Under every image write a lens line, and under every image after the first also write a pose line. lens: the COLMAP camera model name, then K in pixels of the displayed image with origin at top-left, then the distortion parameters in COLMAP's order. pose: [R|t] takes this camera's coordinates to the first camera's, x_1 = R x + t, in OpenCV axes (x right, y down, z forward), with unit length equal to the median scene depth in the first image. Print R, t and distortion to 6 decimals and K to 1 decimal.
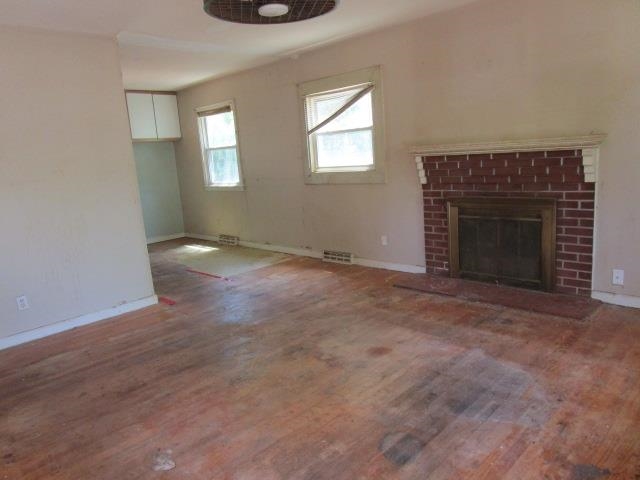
lens RADIAL K [[456.5, 0, 317.1], [0, 456.5, 241.2], [0, 0, 1]] dist [-0.010252, 0.000262]
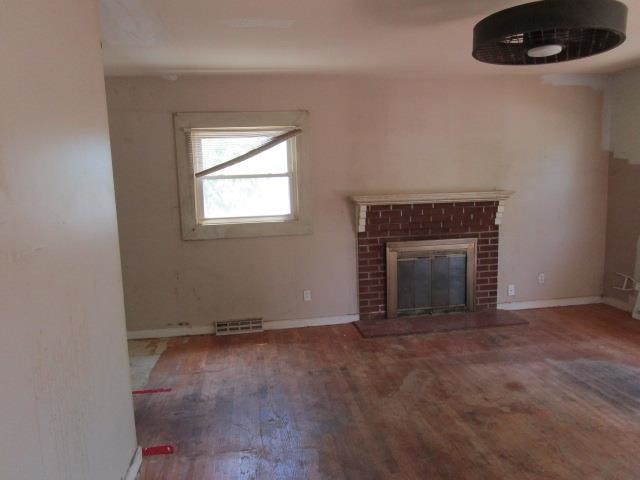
lens RADIAL K [[456.5, 0, 317.9], [0, 456.5, 239.9], [0, 0, 1]] dist [-0.010252, 0.000262]
pose [[0.599873, -0.040353, 0.799077, -0.675736], [0.144561, 0.987757, -0.058642, -0.065499], [-0.786928, 0.150694, 0.598361, 0.490758]]
